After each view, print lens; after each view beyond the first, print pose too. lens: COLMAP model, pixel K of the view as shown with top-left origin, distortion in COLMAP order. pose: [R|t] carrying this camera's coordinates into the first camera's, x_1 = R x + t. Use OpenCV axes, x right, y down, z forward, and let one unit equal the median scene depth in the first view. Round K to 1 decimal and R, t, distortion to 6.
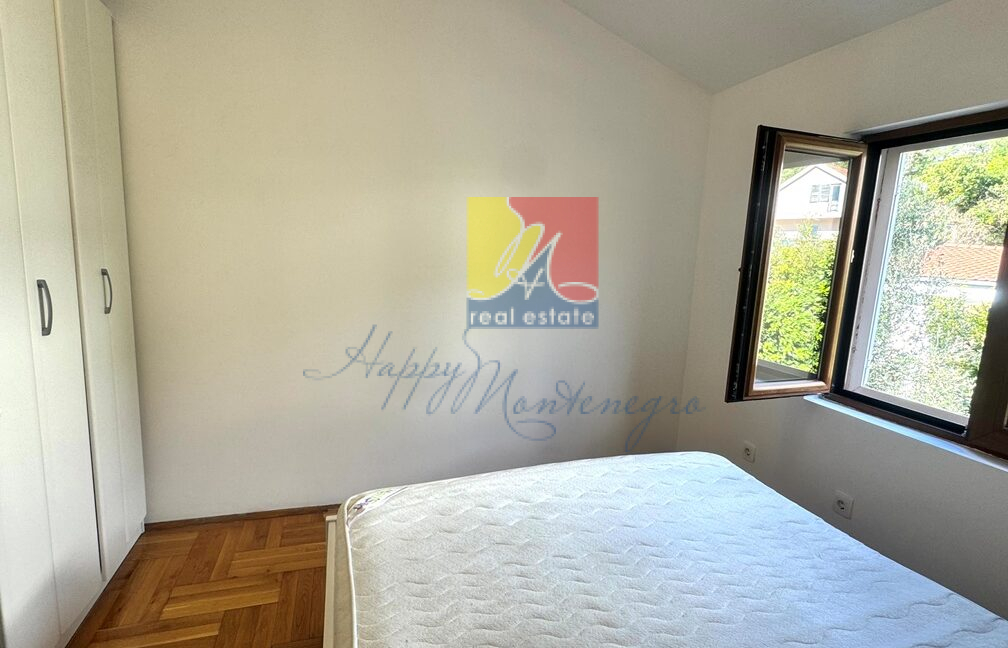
lens RADIAL K [[500.3, 0, 504.0], [0, 500.3, 324.0], [0, 0, 1]] dist [0.000069, 0.000163]
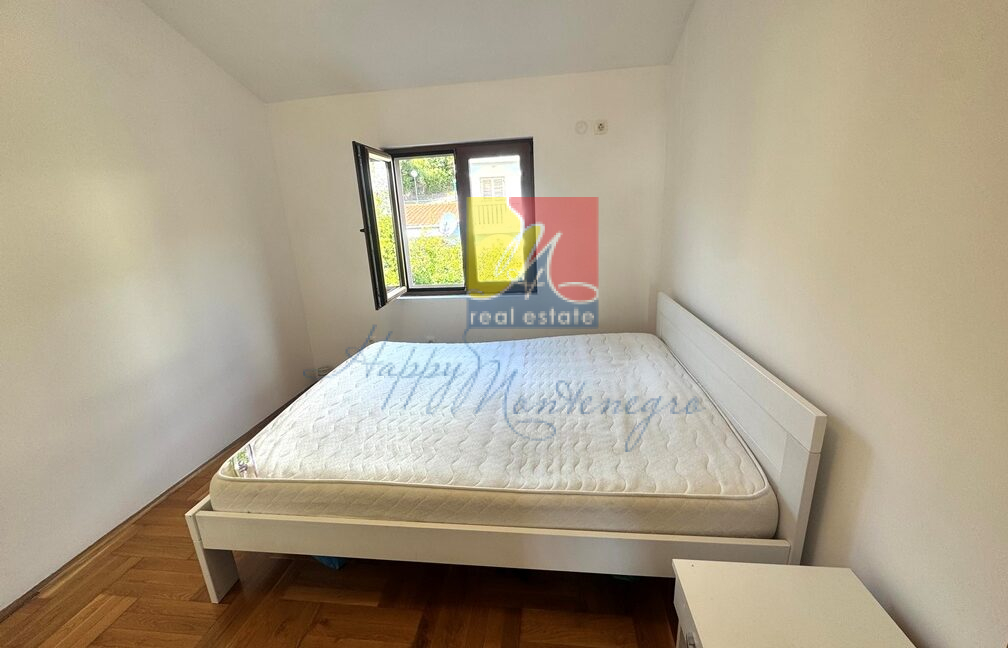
lens RADIAL K [[396.1, 0, 504.0], [0, 396.1, 324.0], [0, 0, 1]] dist [0.000572, 0.000034]
pose [[0.405215, -0.311334, 0.859576, -0.594117], [0.206309, 0.947115, 0.245784, -0.044219], [-0.890639, 0.077743, 0.448016, 0.018563]]
